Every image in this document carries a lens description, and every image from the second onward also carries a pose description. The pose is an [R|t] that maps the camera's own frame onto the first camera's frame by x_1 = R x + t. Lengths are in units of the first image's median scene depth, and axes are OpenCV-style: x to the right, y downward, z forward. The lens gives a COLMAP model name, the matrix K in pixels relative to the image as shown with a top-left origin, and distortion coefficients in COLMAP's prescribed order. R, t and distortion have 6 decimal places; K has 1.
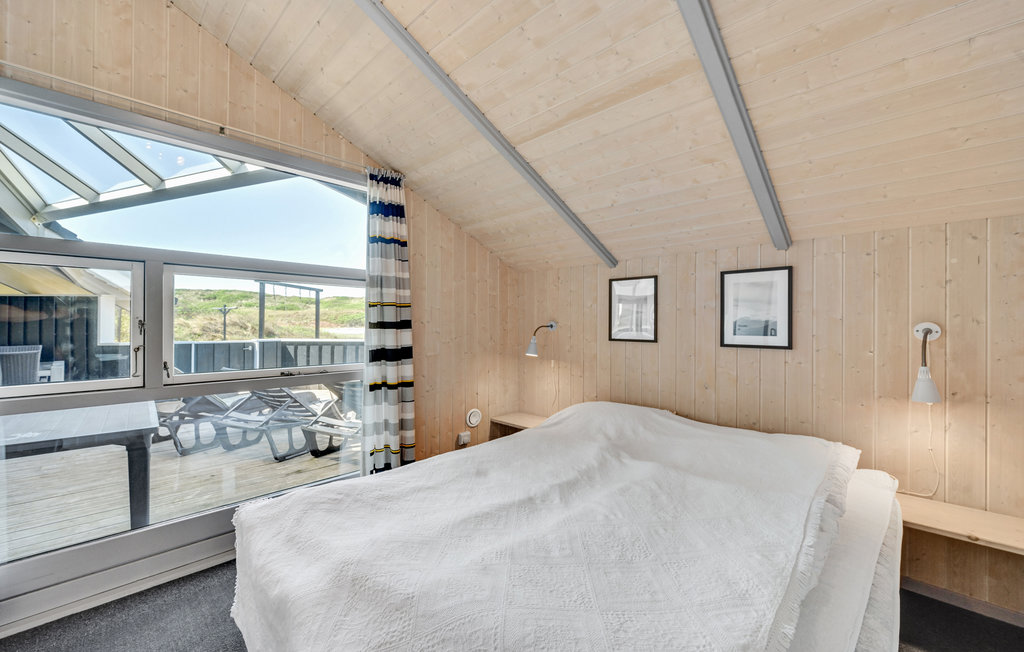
lens RADIAL K [[408.8, 0, 514.3], [0, 408.8, 327.7], [0, 0, 1]] dist [-0.001448, -0.000105]
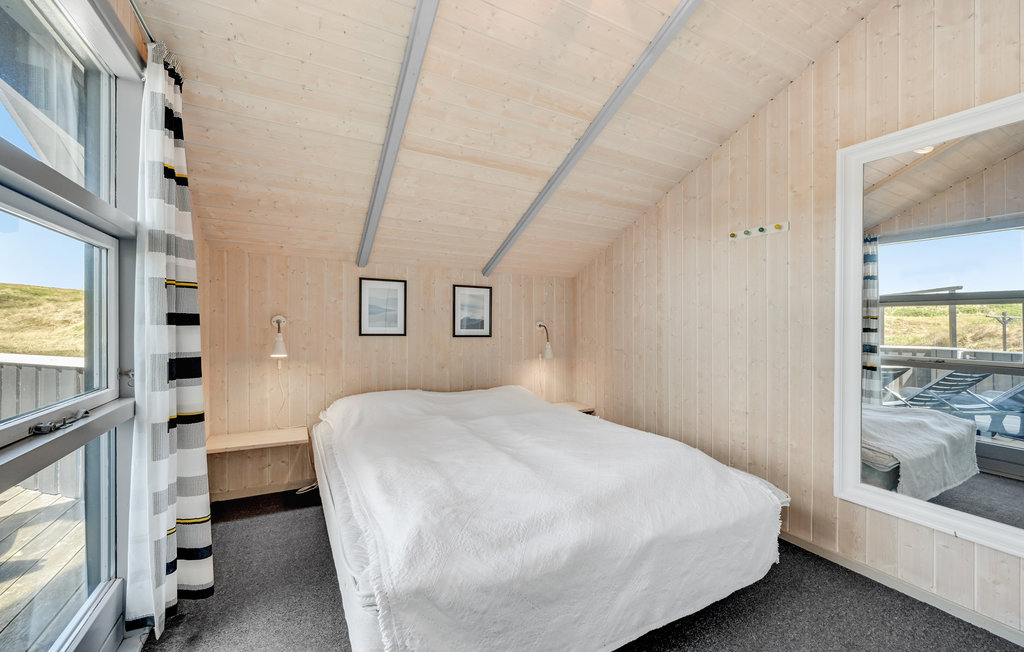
lens RADIAL K [[408.8, 0, 515.0], [0, 408.8, 324.4], [0, 0, 1]] dist [-0.001448, -0.000105]
pose [[0.291990, -0.001450, 0.956420, -0.838223], [-0.001923, 0.999996, 0.002104, -0.001225], [-0.956419, -0.002454, 0.291986, 0.393986]]
